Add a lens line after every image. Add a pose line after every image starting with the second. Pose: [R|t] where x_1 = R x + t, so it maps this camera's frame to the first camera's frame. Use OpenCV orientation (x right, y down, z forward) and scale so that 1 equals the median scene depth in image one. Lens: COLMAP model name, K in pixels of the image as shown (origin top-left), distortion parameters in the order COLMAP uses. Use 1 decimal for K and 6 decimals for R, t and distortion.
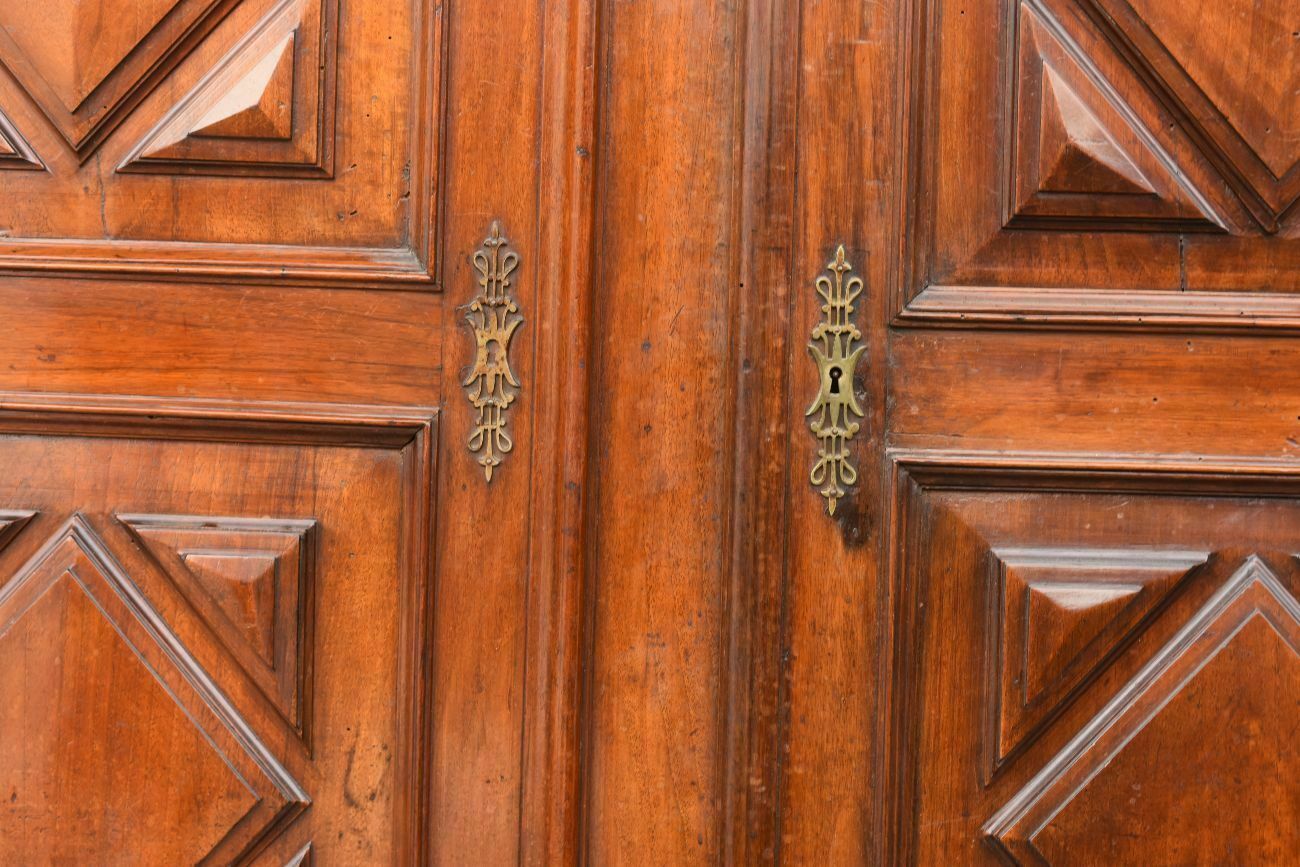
lens RADIAL K [[2252.3, 0, 650.2], [0, 2252.3, 436.0], [0, 0, 1]] dist [-0.001318, 0.000000]
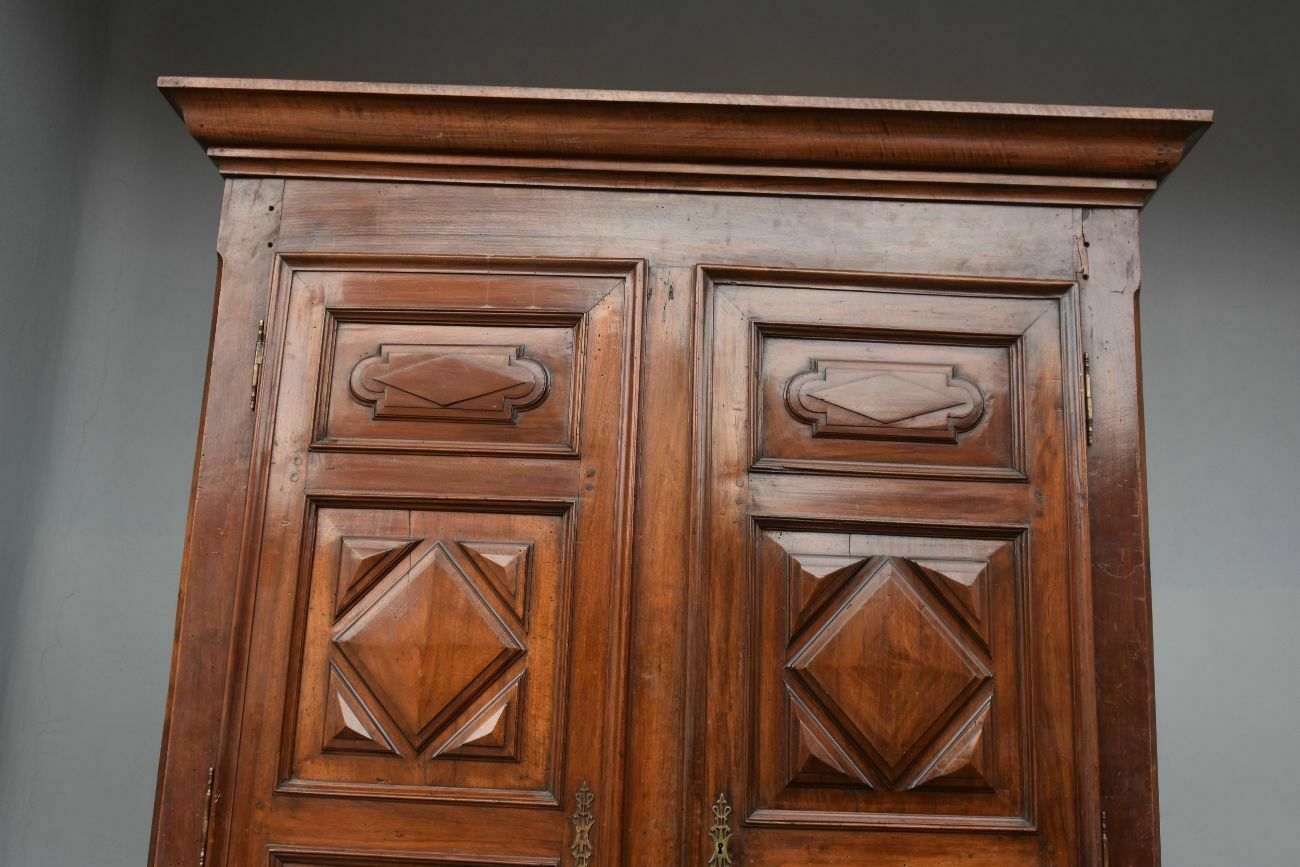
lens RADIAL K [[1411.0, 0, 651.4], [0, 1411.0, 433.8], [0, 0, 1]] dist [-0.015946, 0.000000]
pose [[0.999019, 0.017690, 0.040607, -0.065403], [-0.006229, 0.963781, -0.266622, -0.050417], [-0.043853, 0.266107, 0.962945, -0.621745]]
